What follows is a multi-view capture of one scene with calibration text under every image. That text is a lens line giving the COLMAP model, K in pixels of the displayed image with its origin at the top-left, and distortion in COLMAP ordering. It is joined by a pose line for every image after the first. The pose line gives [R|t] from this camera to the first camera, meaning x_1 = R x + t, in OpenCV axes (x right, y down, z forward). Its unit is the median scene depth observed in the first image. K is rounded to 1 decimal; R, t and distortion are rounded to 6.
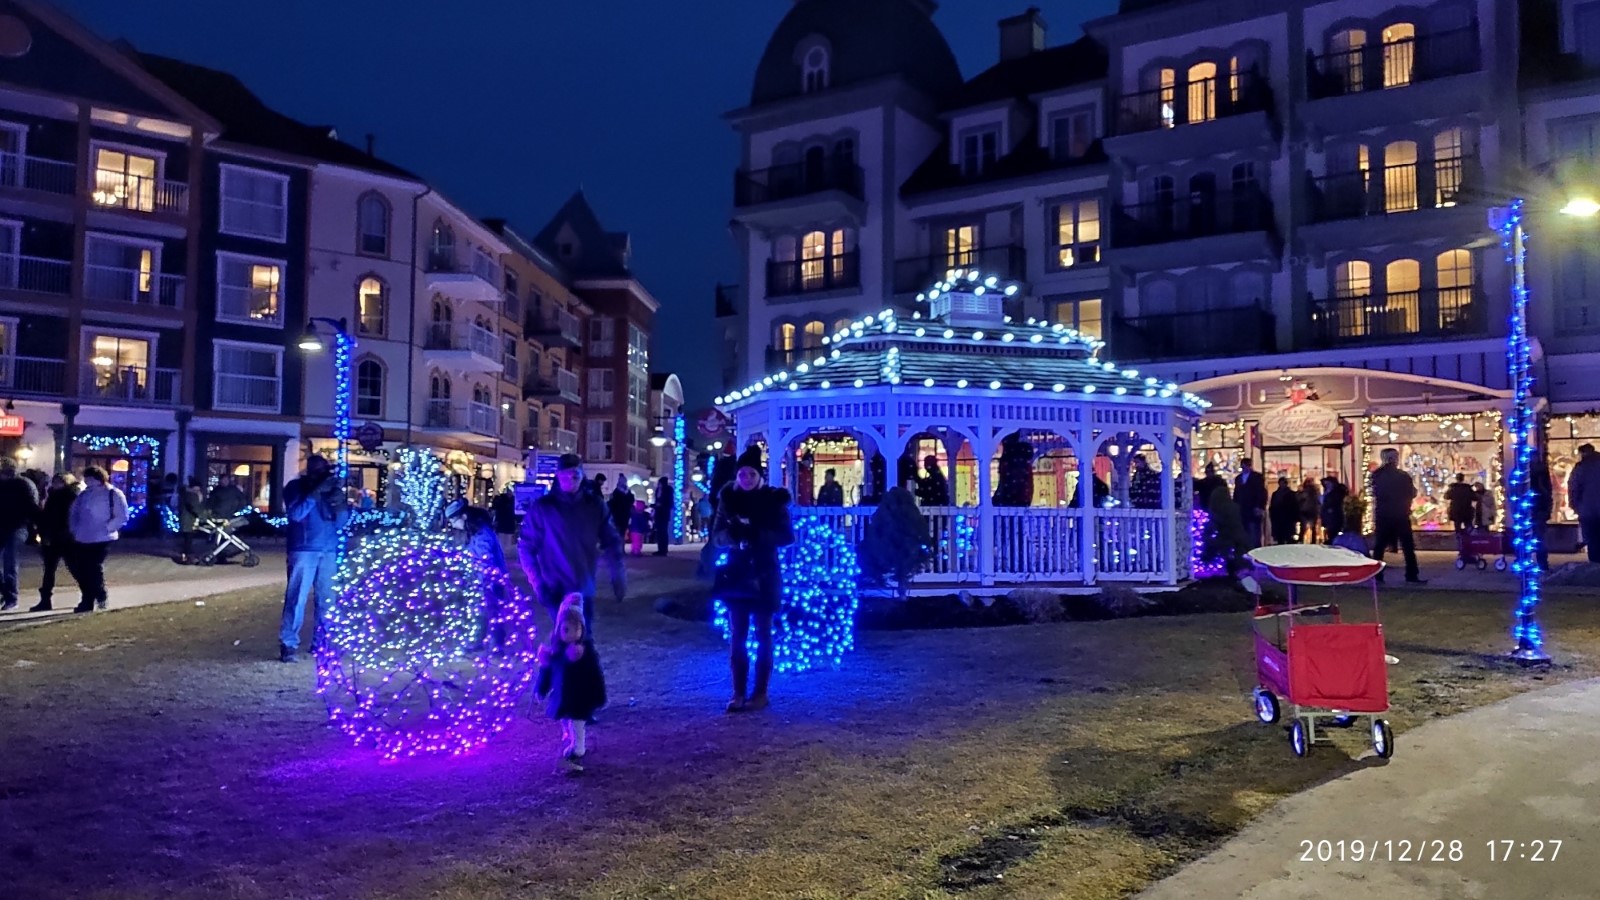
lens RADIAL K [[1274.7, 0, 800.0], [0, 1274.7, 450.0], [0, 0, 1]] dist [0.097108, -0.157602]
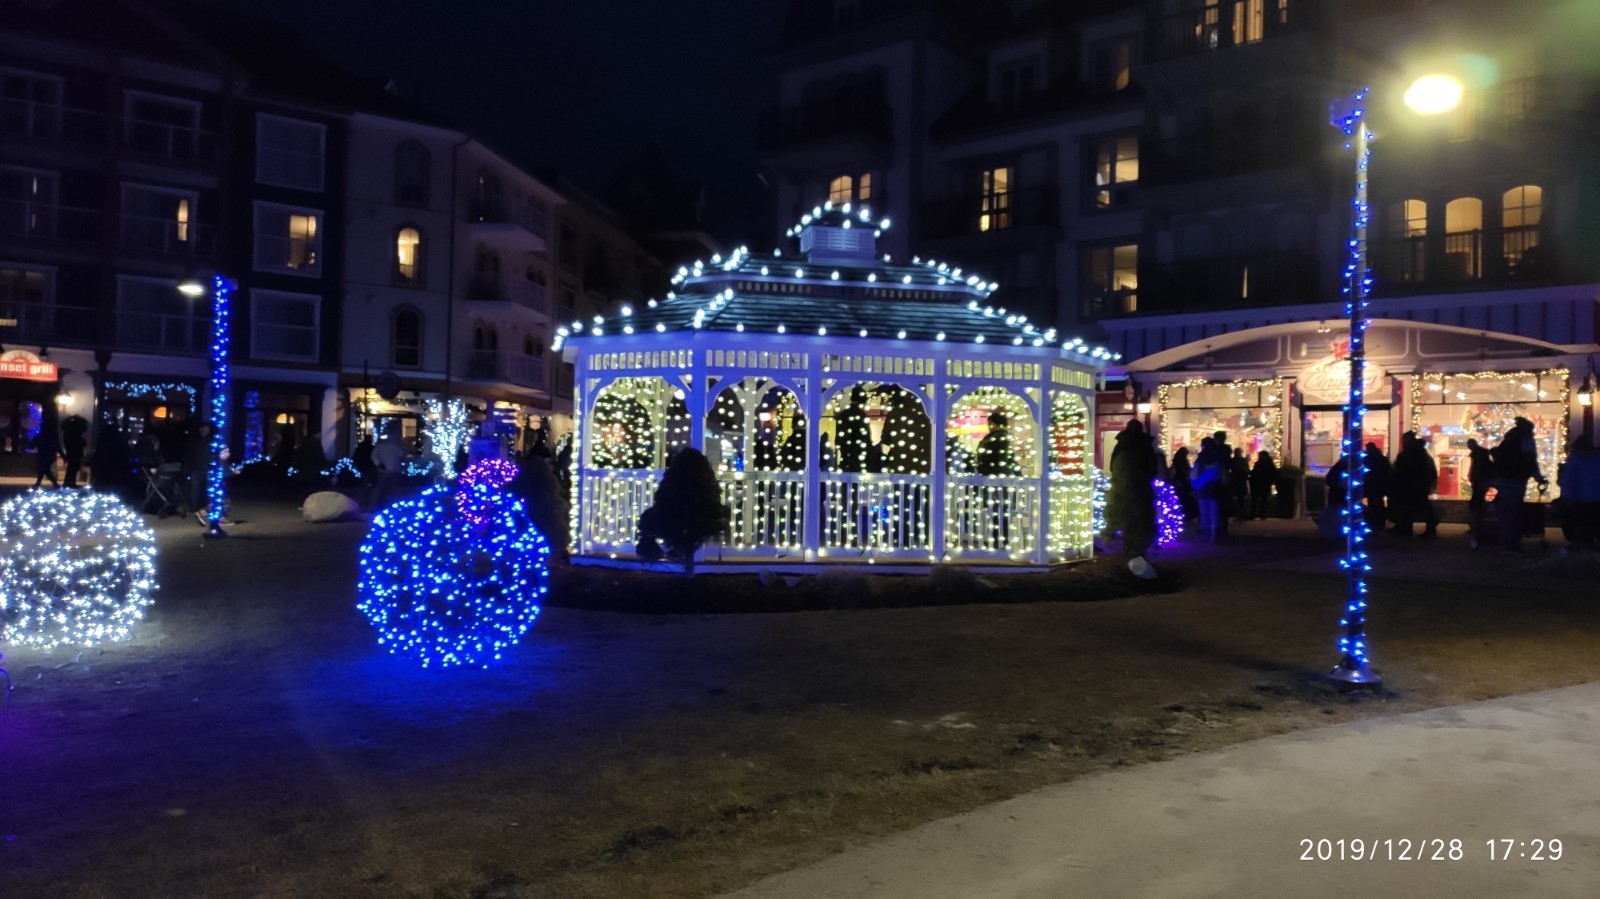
lens RADIAL K [[1252.3, 0, 800.0], [0, 1252.3, 449.5], [0, 0, 1]] dist [0.098268, -0.154738]
pose [[0.993574, 0.014812, -0.112209, 0.092737], [-0.010785, 0.999278, 0.036417, -0.000650], [0.112667, -0.034973, 0.993017, 0.061043]]
